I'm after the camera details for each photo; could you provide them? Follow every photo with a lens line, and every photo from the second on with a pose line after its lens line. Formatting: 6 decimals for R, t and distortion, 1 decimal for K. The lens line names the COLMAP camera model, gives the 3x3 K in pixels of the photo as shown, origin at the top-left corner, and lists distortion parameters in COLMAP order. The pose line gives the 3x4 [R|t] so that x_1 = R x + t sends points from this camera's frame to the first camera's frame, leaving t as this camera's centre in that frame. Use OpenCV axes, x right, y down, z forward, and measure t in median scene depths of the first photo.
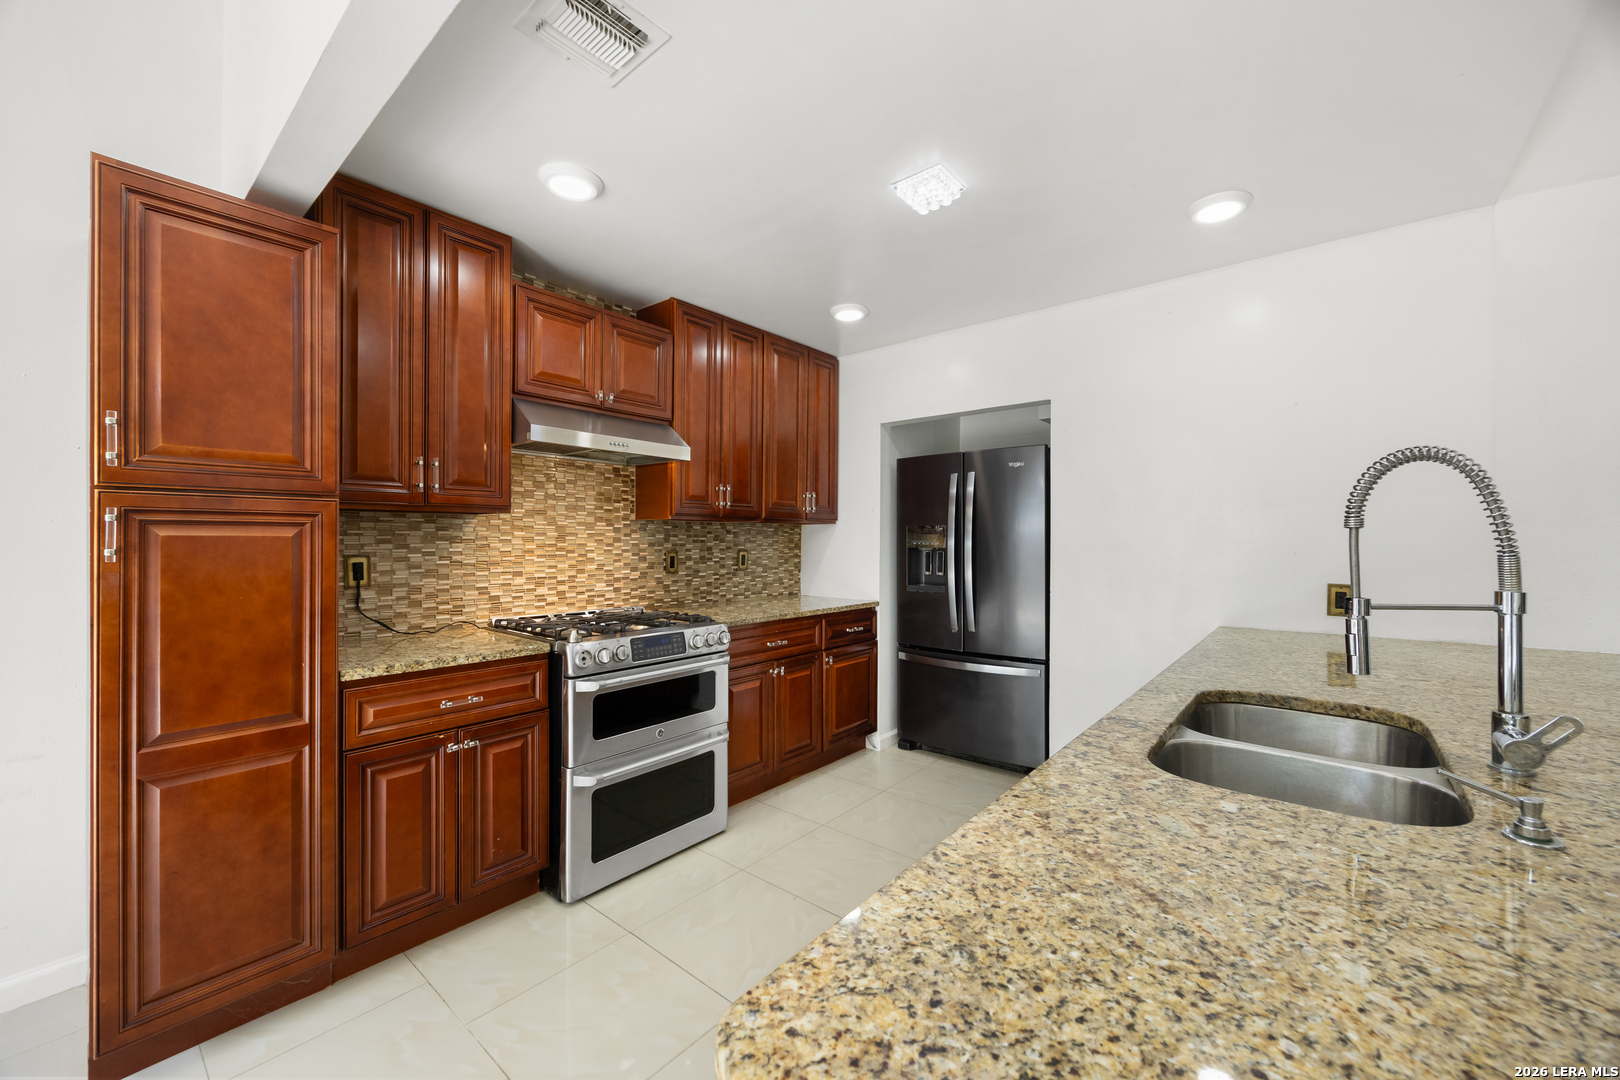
lens RADIAL K [[633.9, 0, 824.4], [0, 633.9, 540.6], [0, 0, 1]] dist [0.000690, -0.001242]
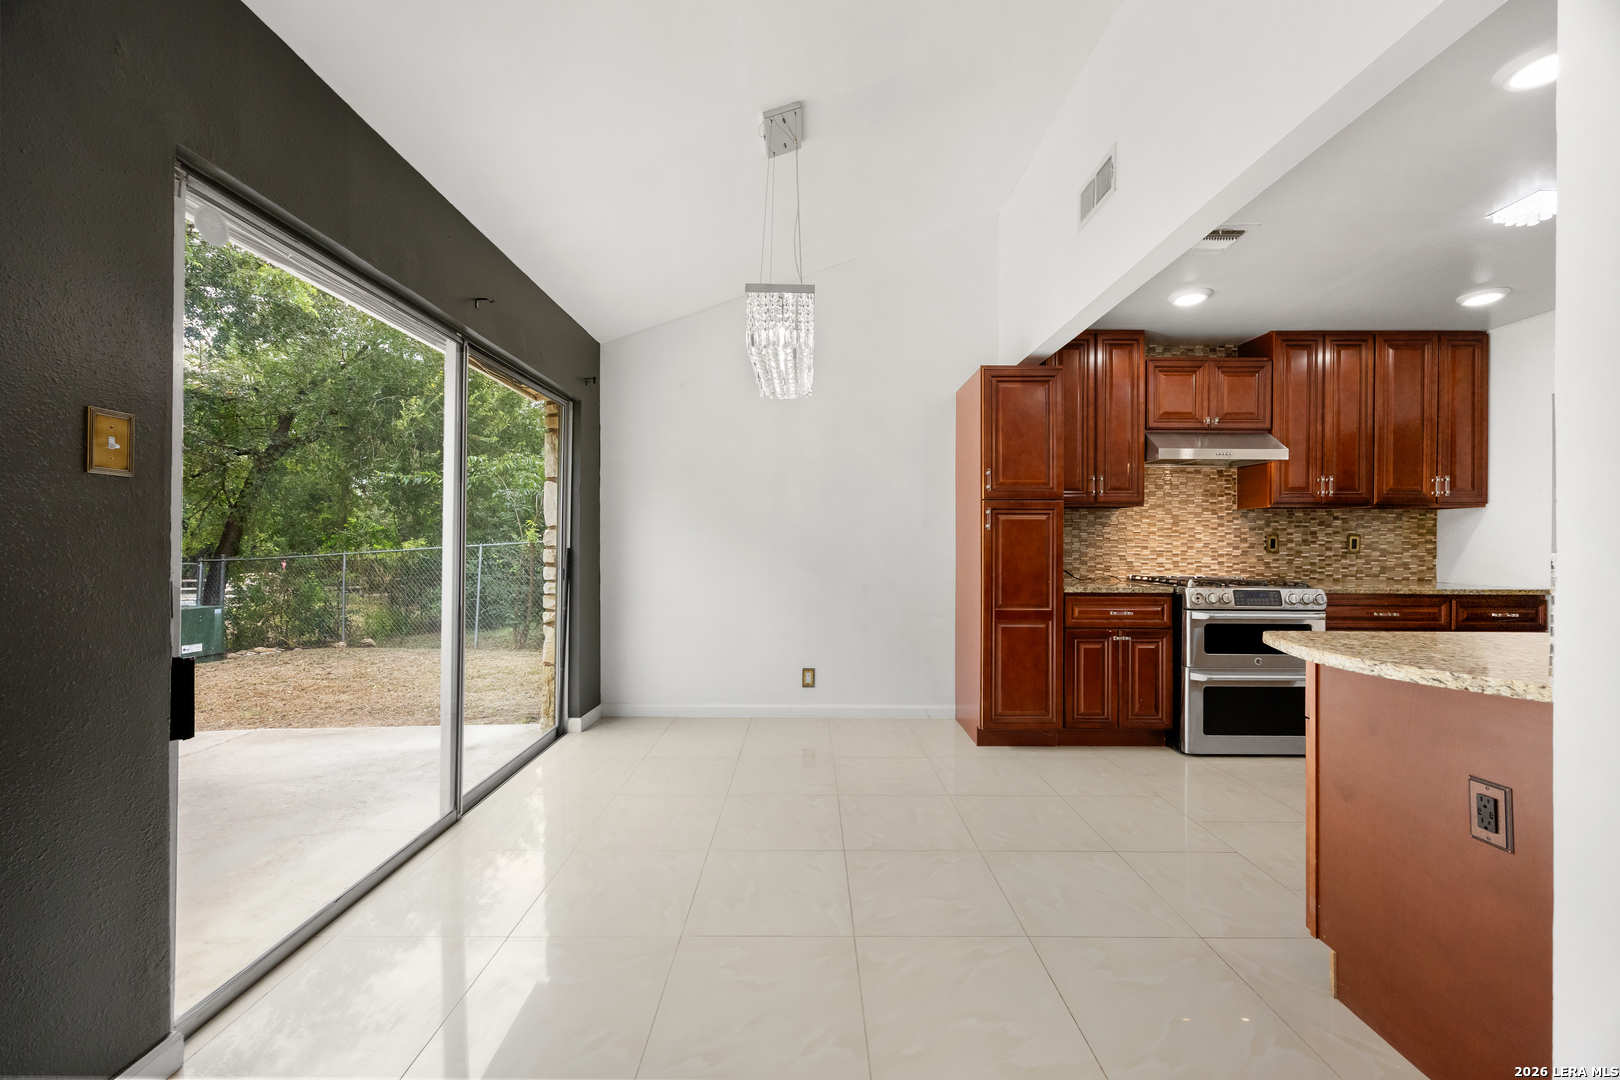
lens RADIAL K [[633.9, 0, 787.9], [0, 633.9, 542.3], [0, 0, 1]] dist [0.000690, -0.001242]
pose [[0.617380, -0.002439, -0.786661, 0.163656], [-0.002888, 0.999981, -0.005367, 0.047644], [0.786660, 0.005585, 0.617362, -0.554271]]
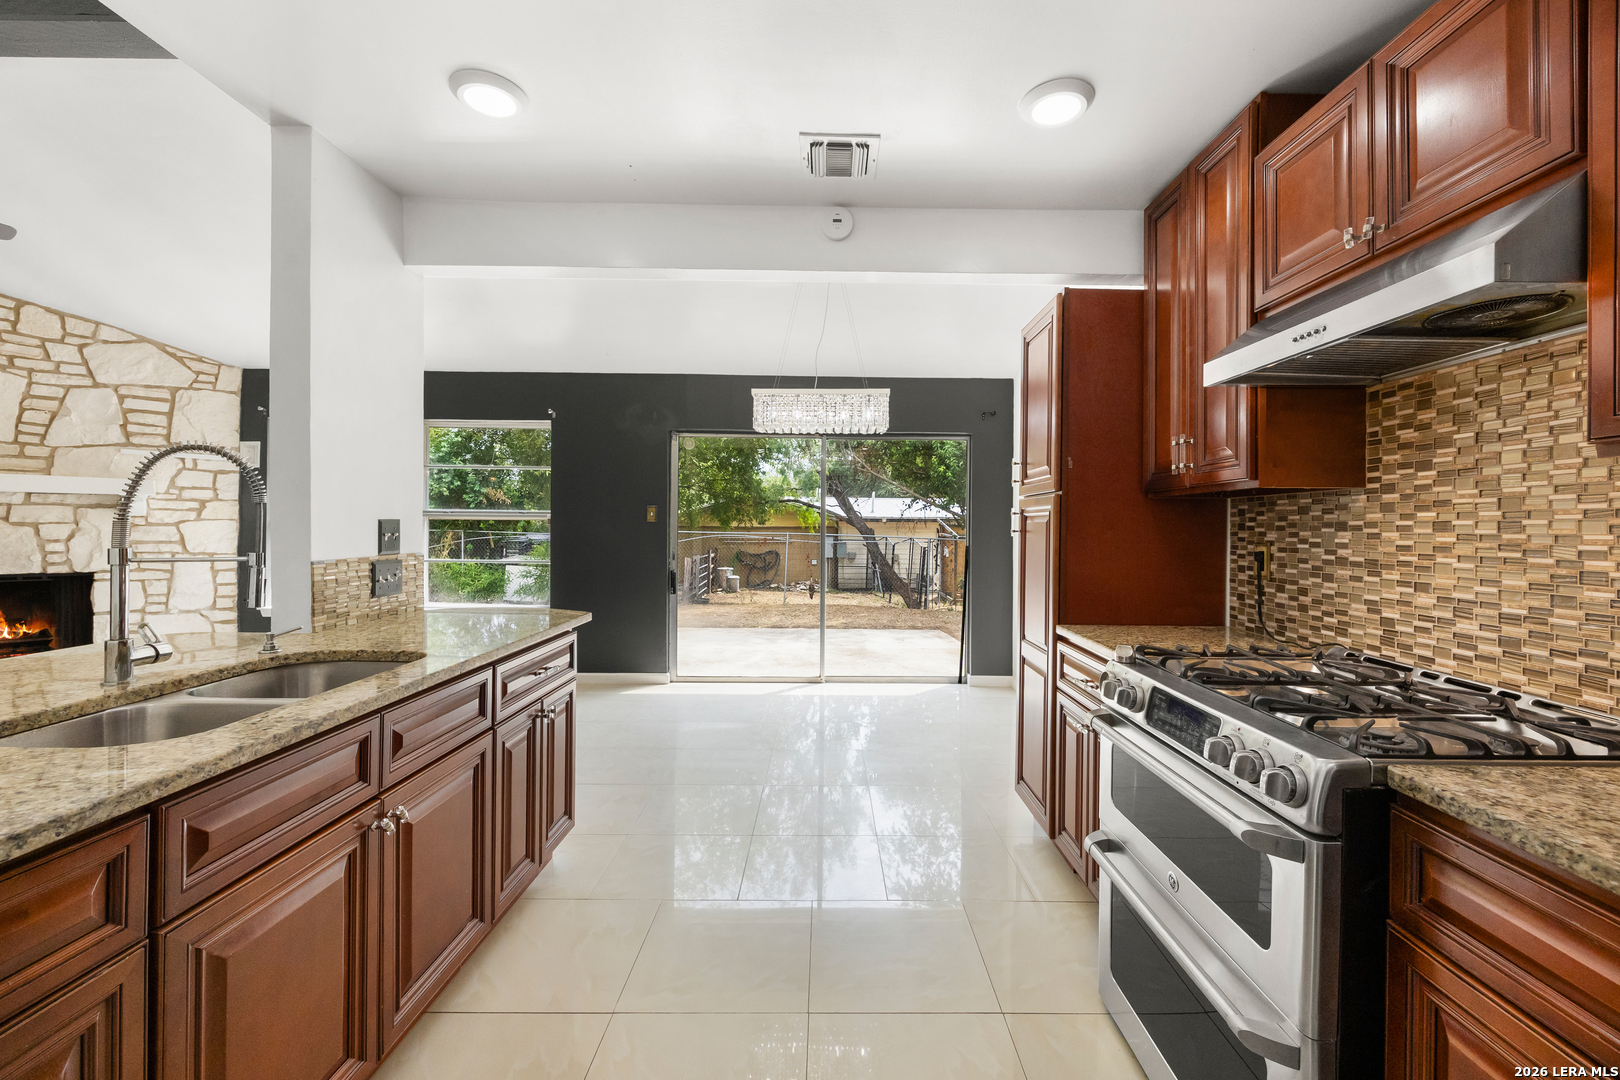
lens RADIAL K [[633.9, 0, 845.9], [0, 633.9, 522.4], [0, 0, 1]] dist [0.000690, -0.001242]
pose [[-0.765664, -0.016606, -0.643027, 0.251913], [-0.015240, 0.999854, -0.007675, 0.006924], [0.643061, 0.003923, -0.765805, 1.041976]]
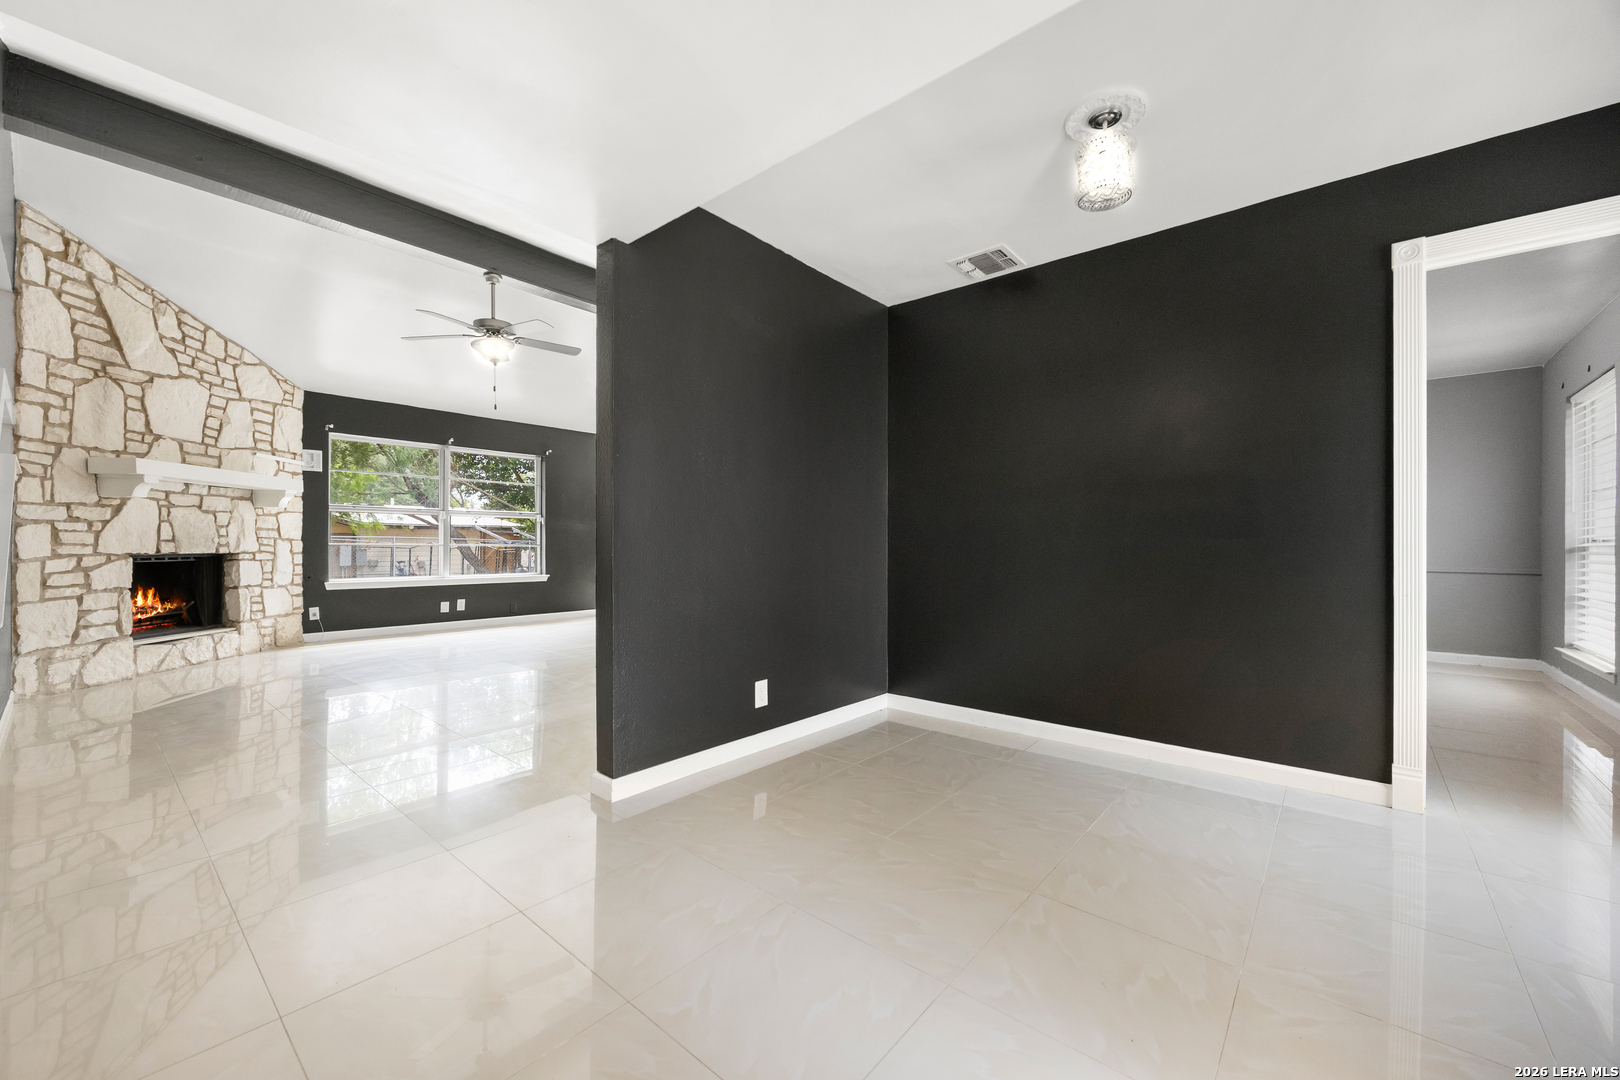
lens RADIAL K [[633.9, 0, 804.7], [0, 633.9, 542.7], [0, 0, 1]] dist [0.000690, -0.001242]
pose [[-0.027363, -0.006762, -0.999603, 2.477274], [-0.005494, 0.999963, -0.006614, 0.117070], [0.999610, 0.005311, -0.027399, 0.408763]]
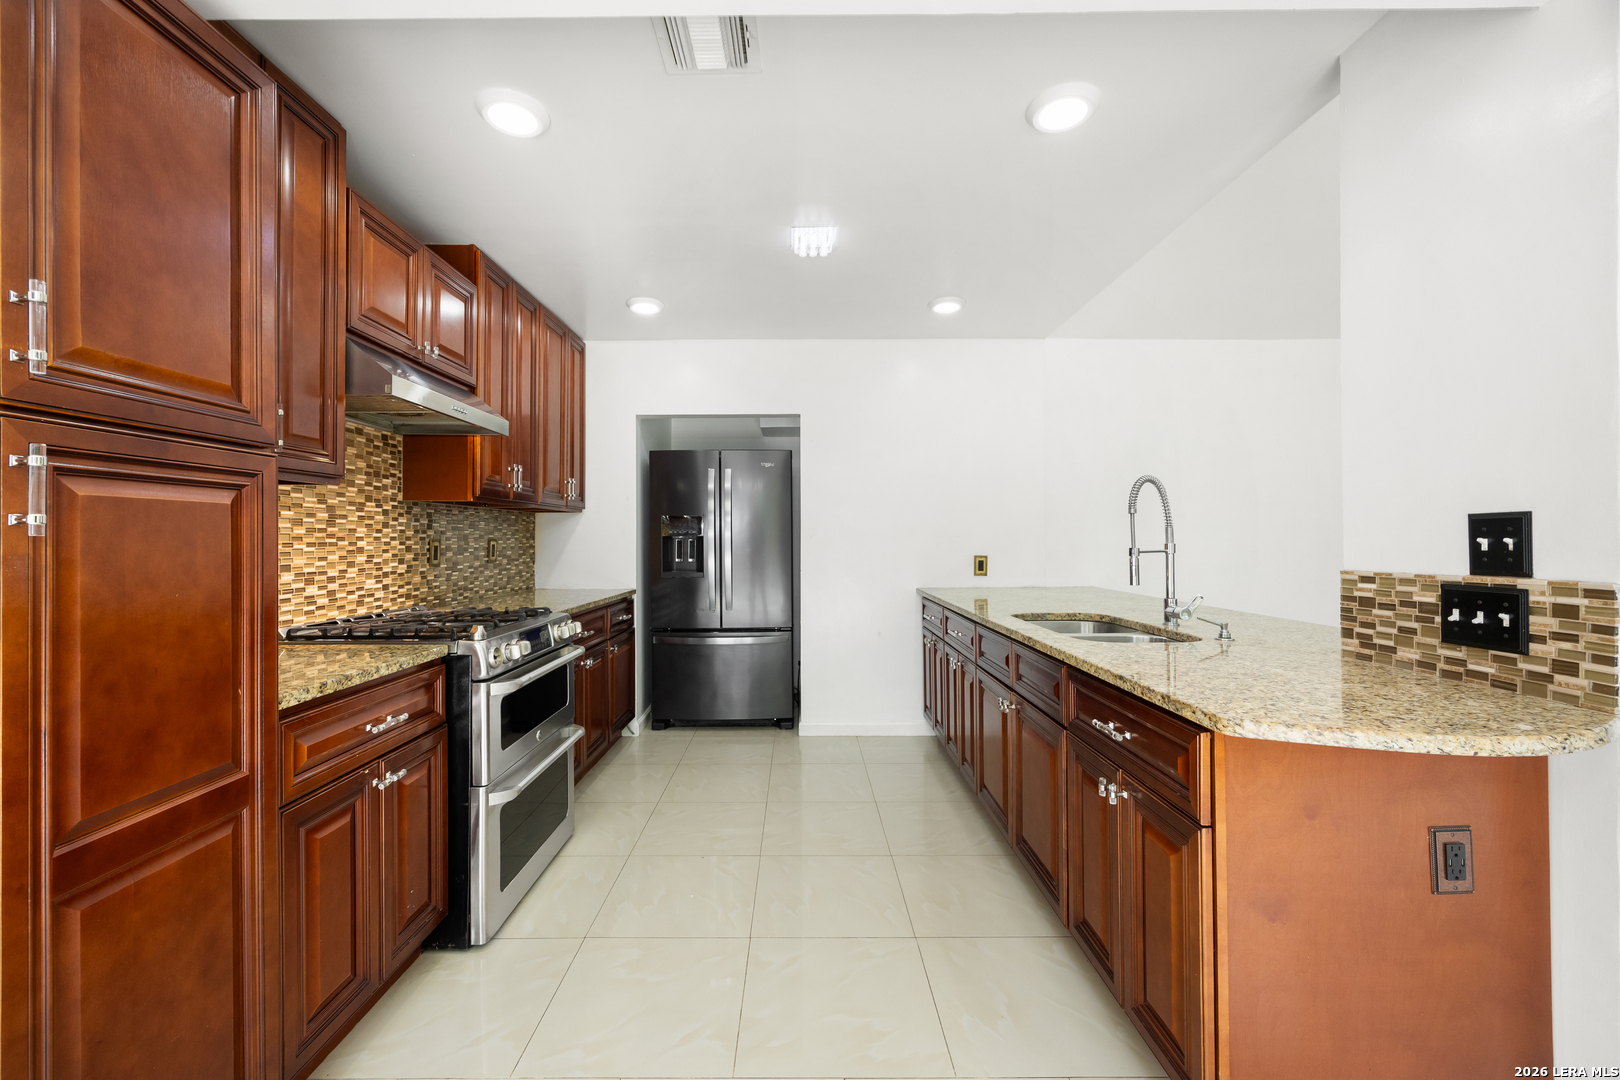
lens RADIAL K [[633.9, 0, 815.3], [0, 633.9, 535.2], [0, 0, 1]] dist [0.000690, -0.001242]
pose [[0.767517, -0.002570, 0.641024, -0.457254], [0.006175, 0.999975, -0.003385, 0.019267], [-0.640999, 0.006557, 0.767514, 0.040180]]
